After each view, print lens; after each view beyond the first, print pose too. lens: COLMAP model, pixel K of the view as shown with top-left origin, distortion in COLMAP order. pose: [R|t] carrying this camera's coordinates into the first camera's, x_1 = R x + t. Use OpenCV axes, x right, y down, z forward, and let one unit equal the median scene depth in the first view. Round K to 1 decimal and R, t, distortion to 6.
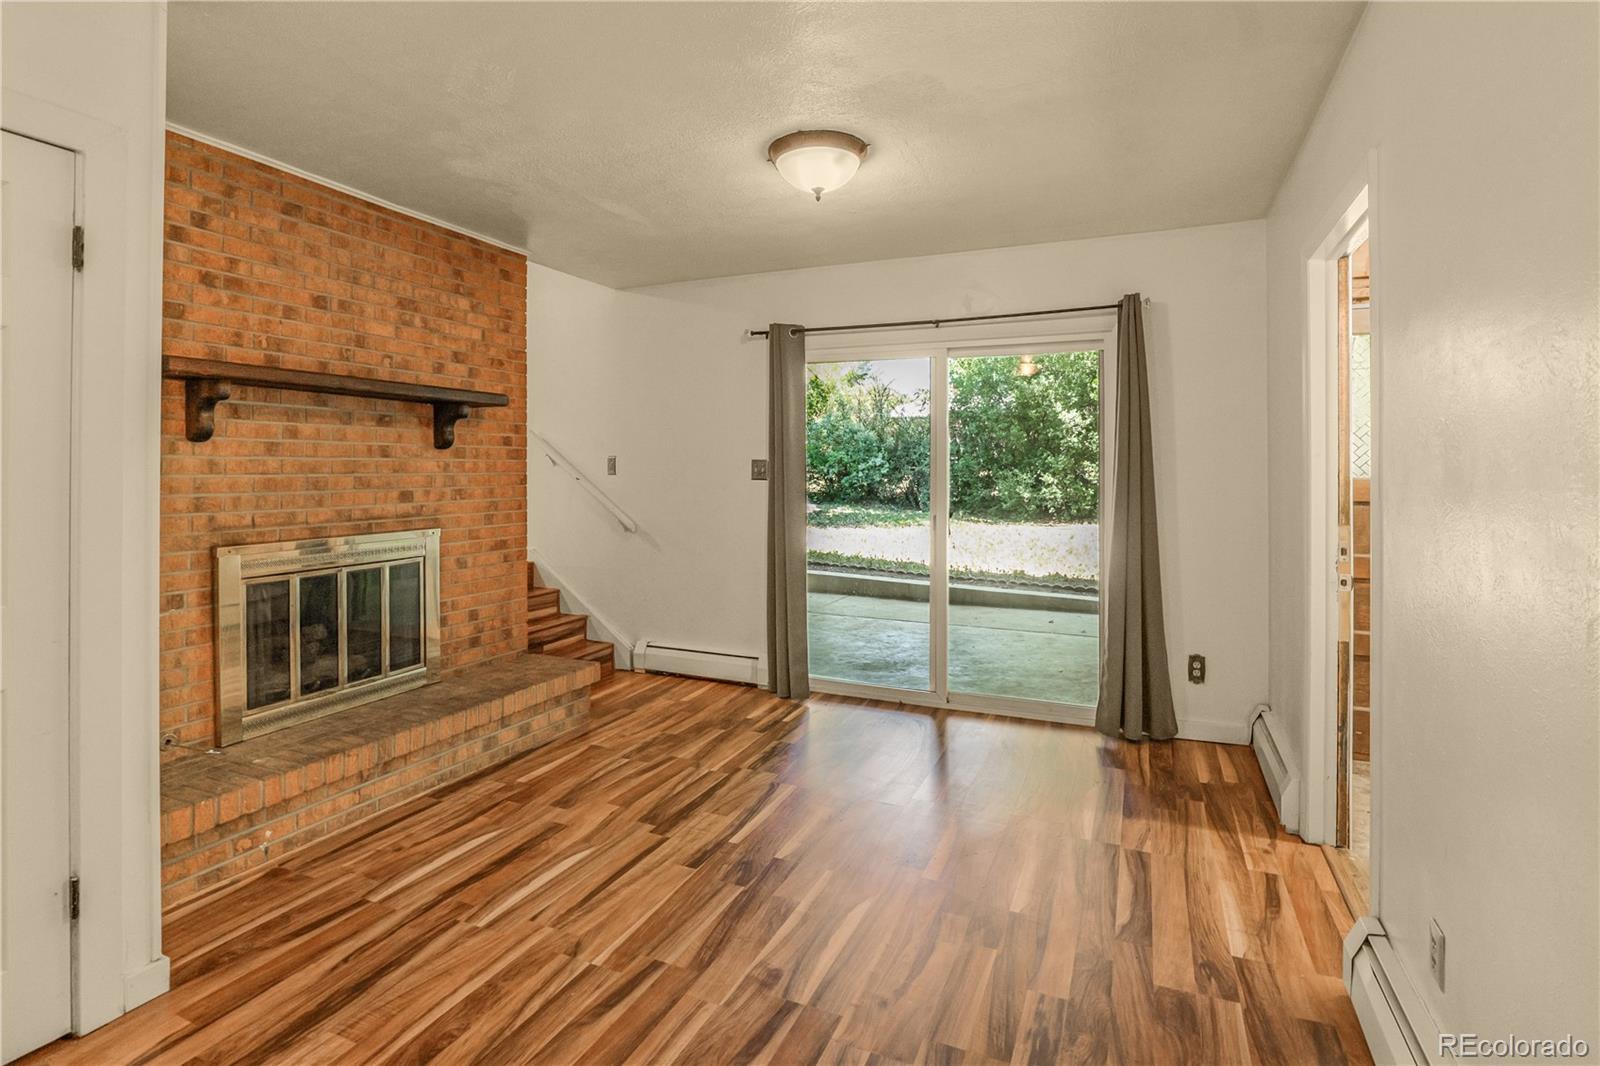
lens RADIAL K [[763.8, 0, 815.7], [0, 763.8, 468.6], [0, 0, 1]] dist [-0.016631, 0.002030]
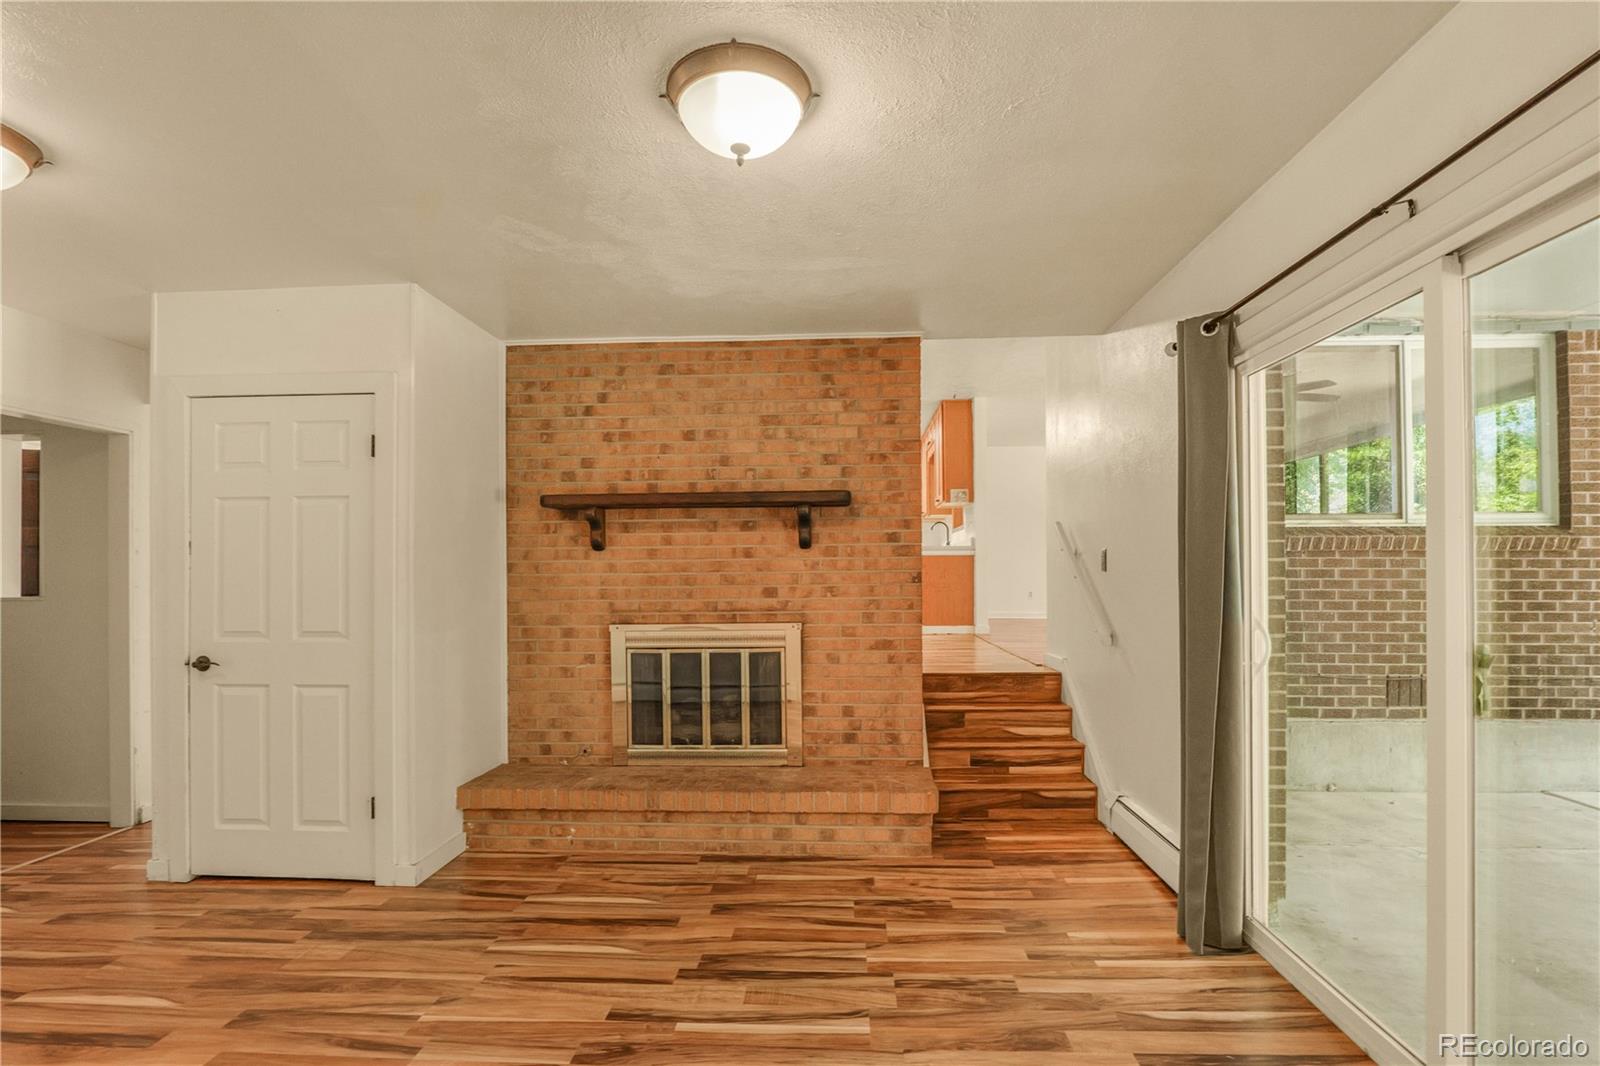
lens RADIAL K [[763.8, 0, 816.5], [0, 763.8, 577.6], [0, 0, 1]] dist [-0.016631, 0.002030]
pose [[0.354199, -0.002271, -0.935167, 0.587127], [0.010463, 0.999944, 0.001535, 0.015570], [0.935112, -0.010328, 0.354203, 0.728256]]
